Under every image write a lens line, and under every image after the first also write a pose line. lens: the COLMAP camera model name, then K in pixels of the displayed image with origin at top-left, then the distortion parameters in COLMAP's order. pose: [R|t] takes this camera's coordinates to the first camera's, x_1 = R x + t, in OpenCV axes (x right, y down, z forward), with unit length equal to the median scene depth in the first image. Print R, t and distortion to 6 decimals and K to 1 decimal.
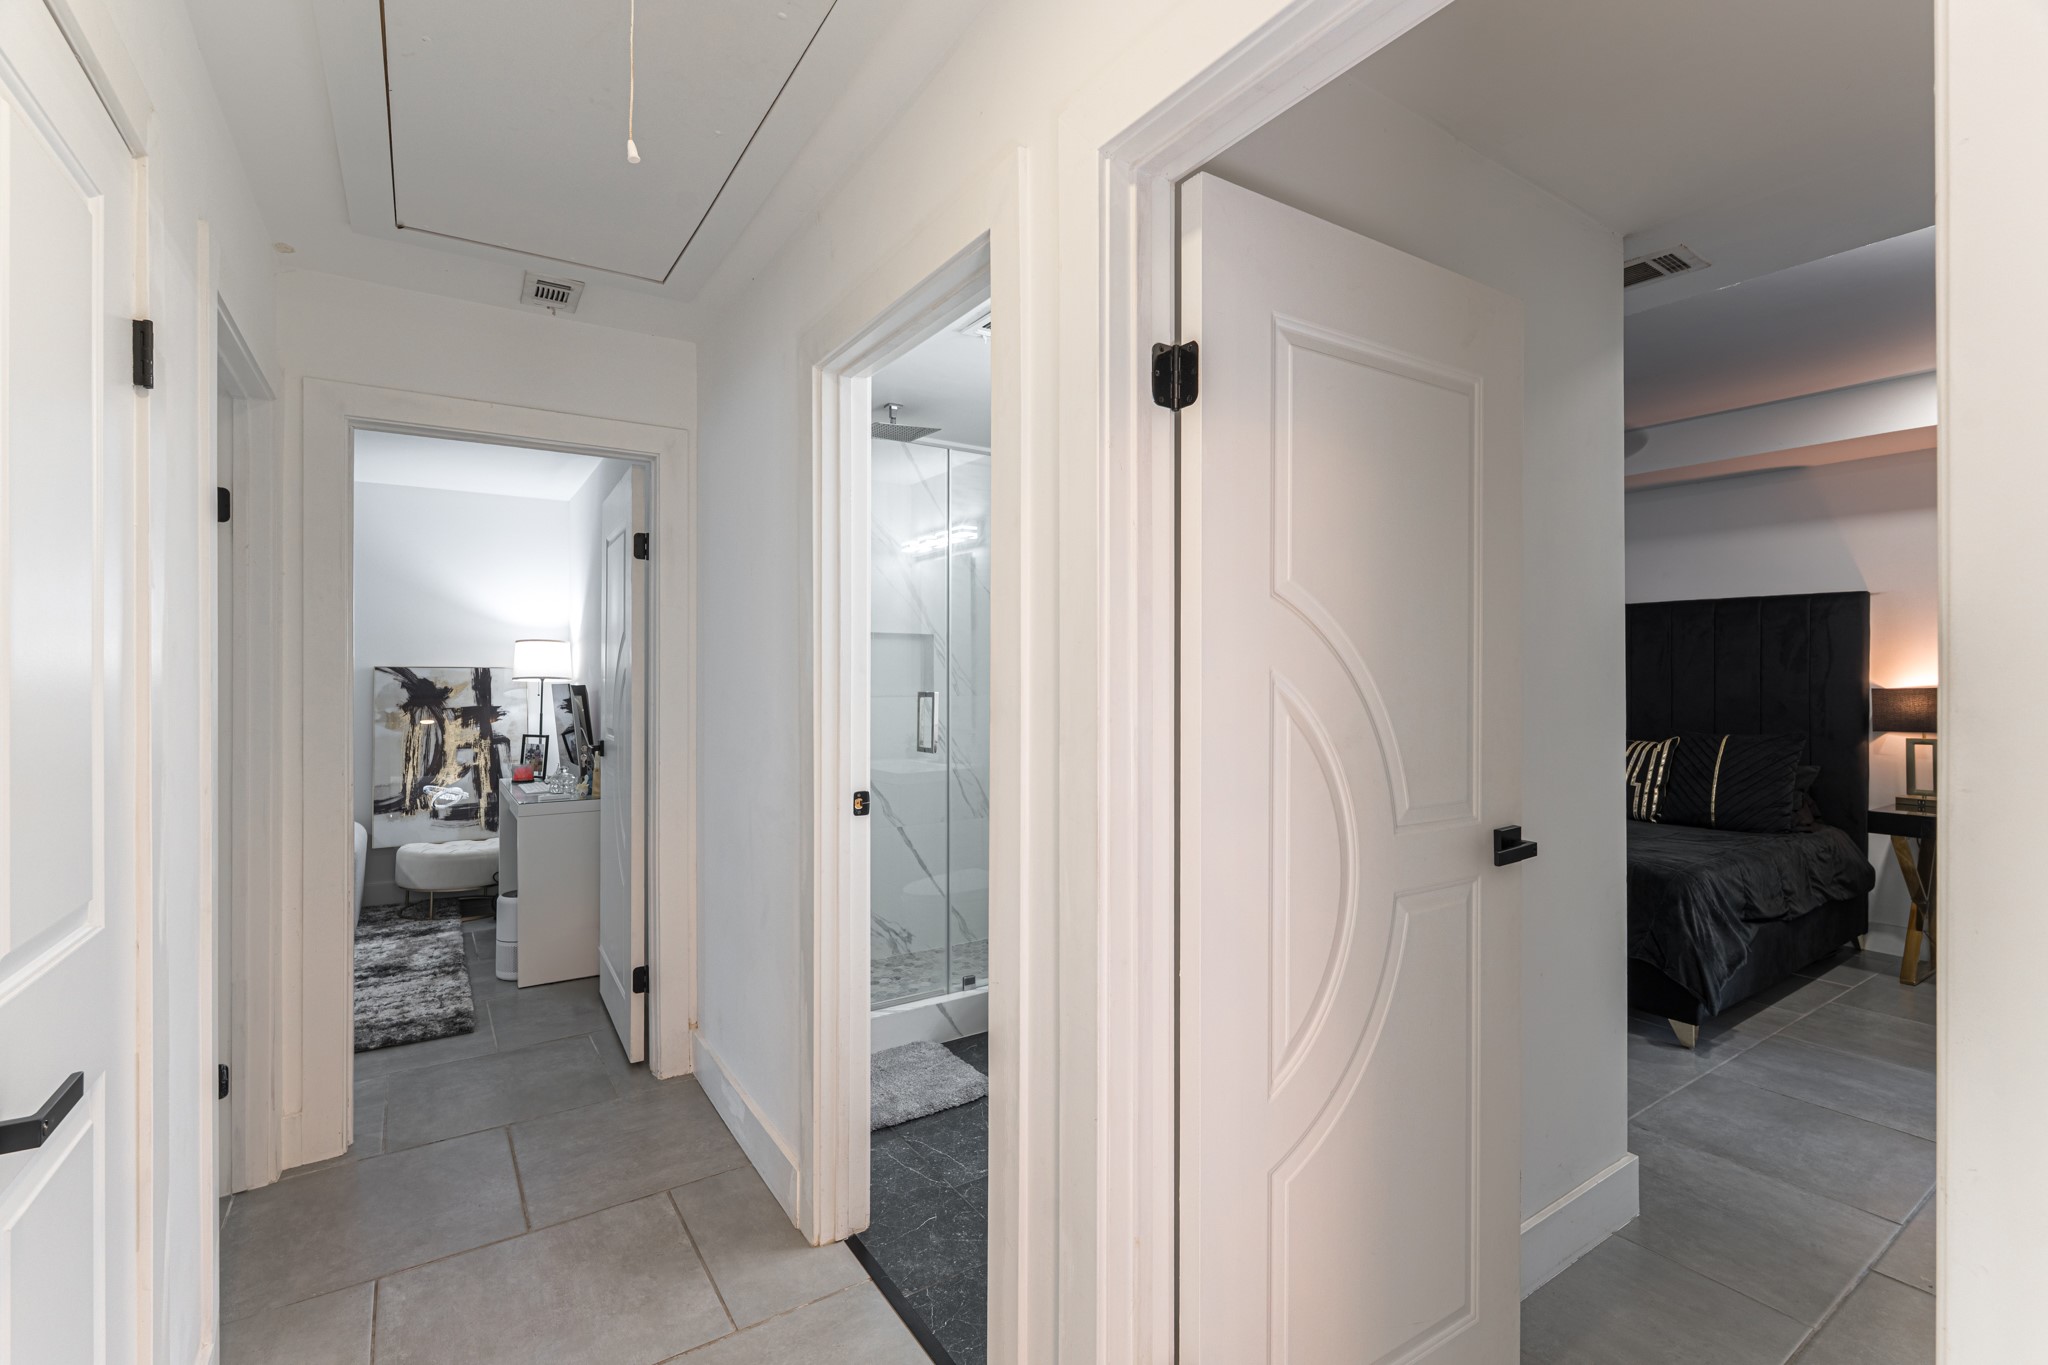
lens RADIAL K [[900.5, 0, 1032.5], [0, 900.5, 668.5], [0, 0, 1]] dist [-0.005514, 0.000617]
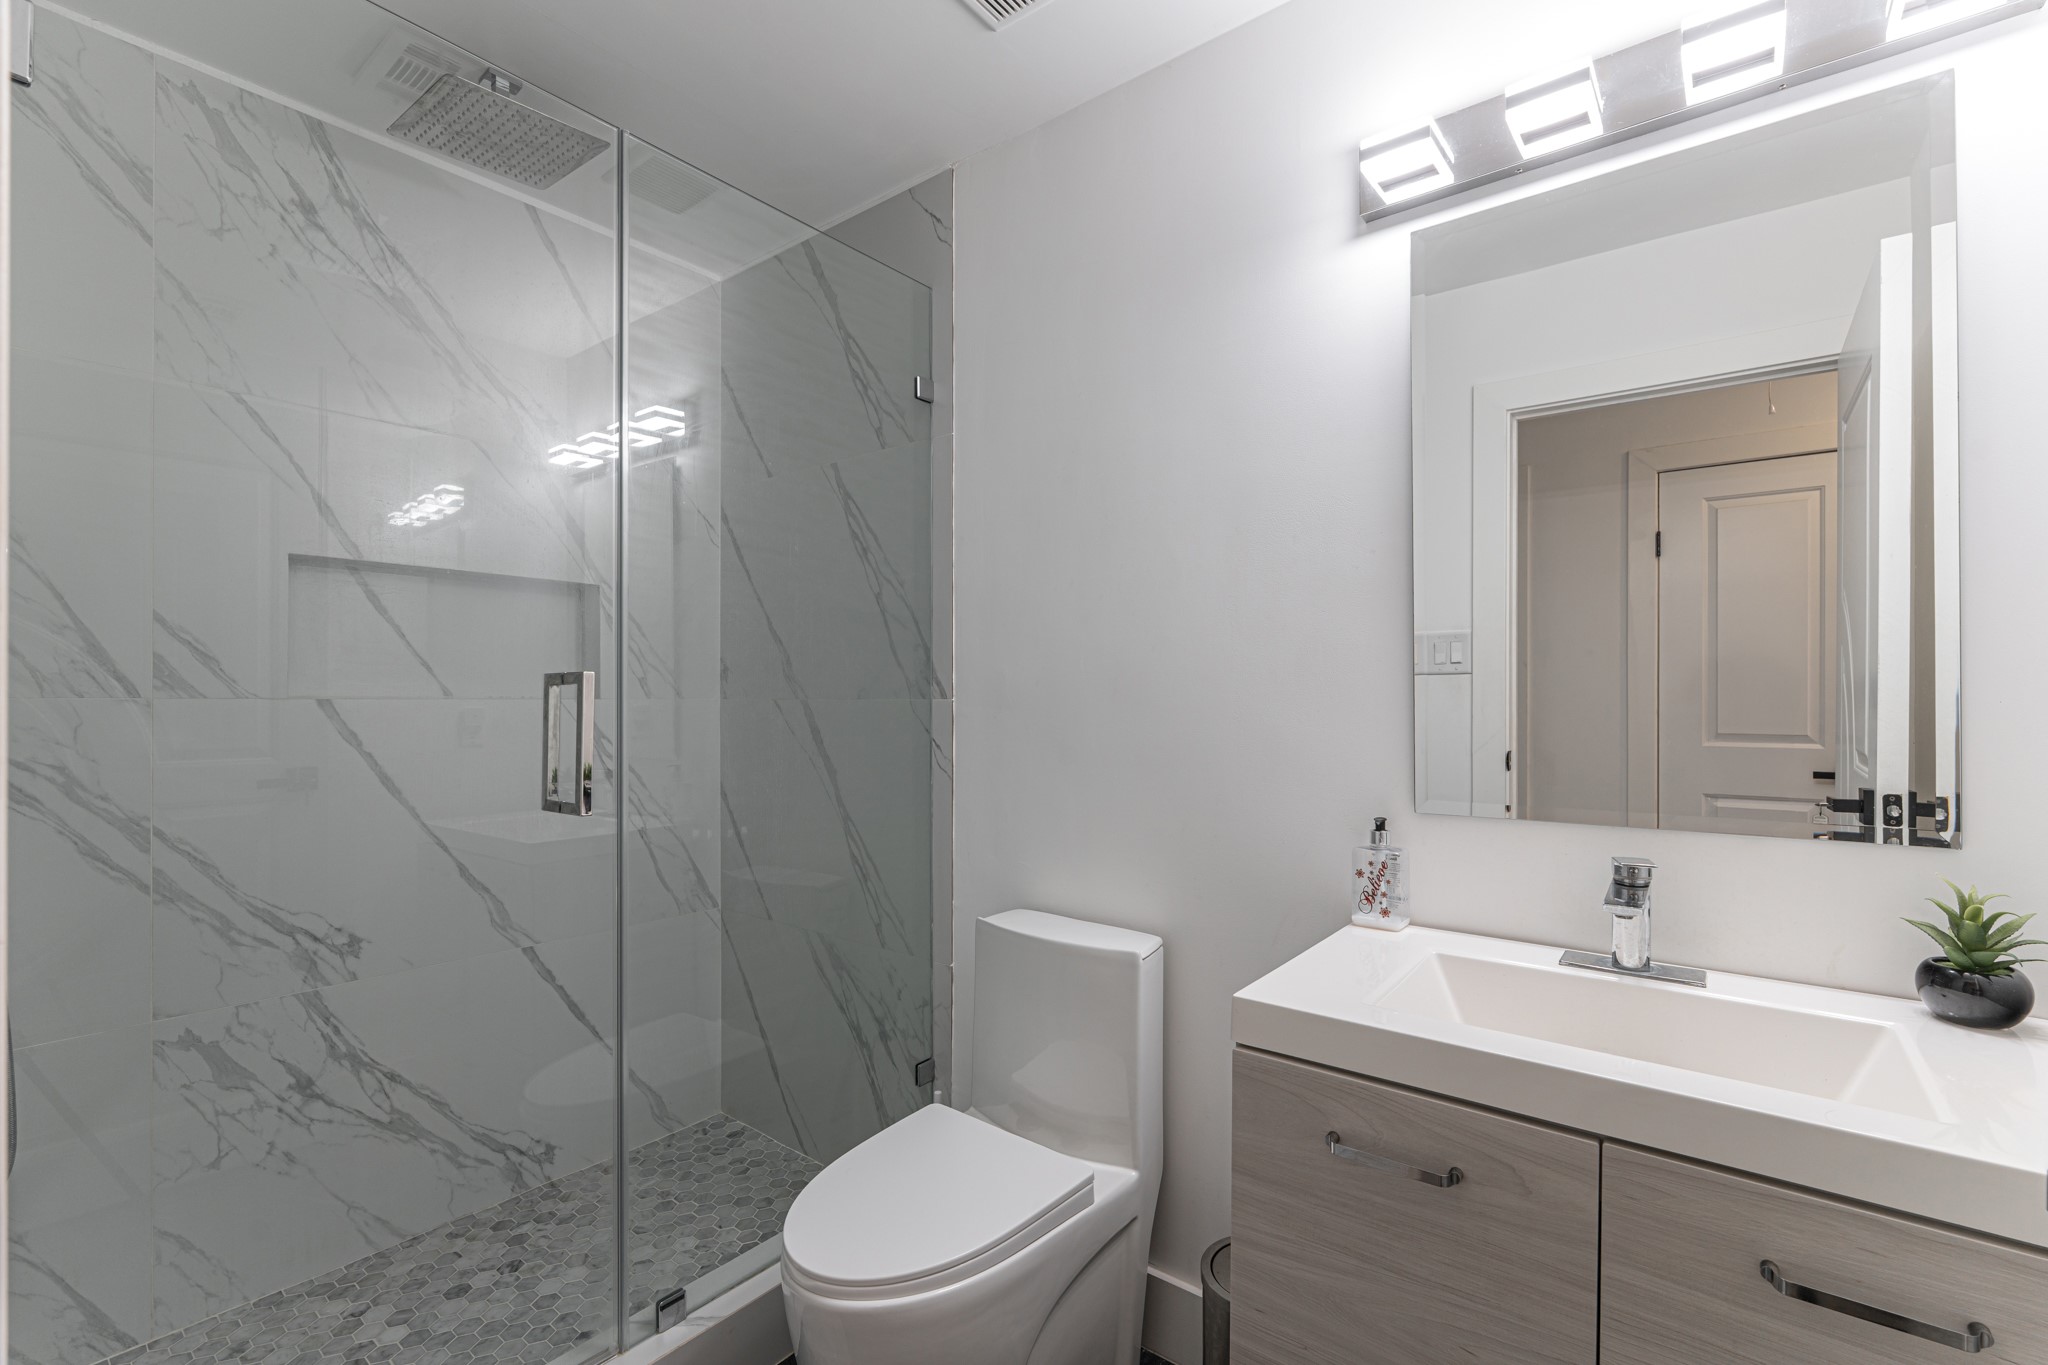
lens RADIAL K [[900.5, 0, 1023.6], [0, 900.5, 689.1], [0, 0, 1]] dist [-0.005514, 0.000617]
pose [[0.953761, -0.000228, 0.300566, -0.029382], [0.001106, 0.999996, -0.002751, 0.027832], [-0.300564, 0.002956, 0.953757, 0.412317]]
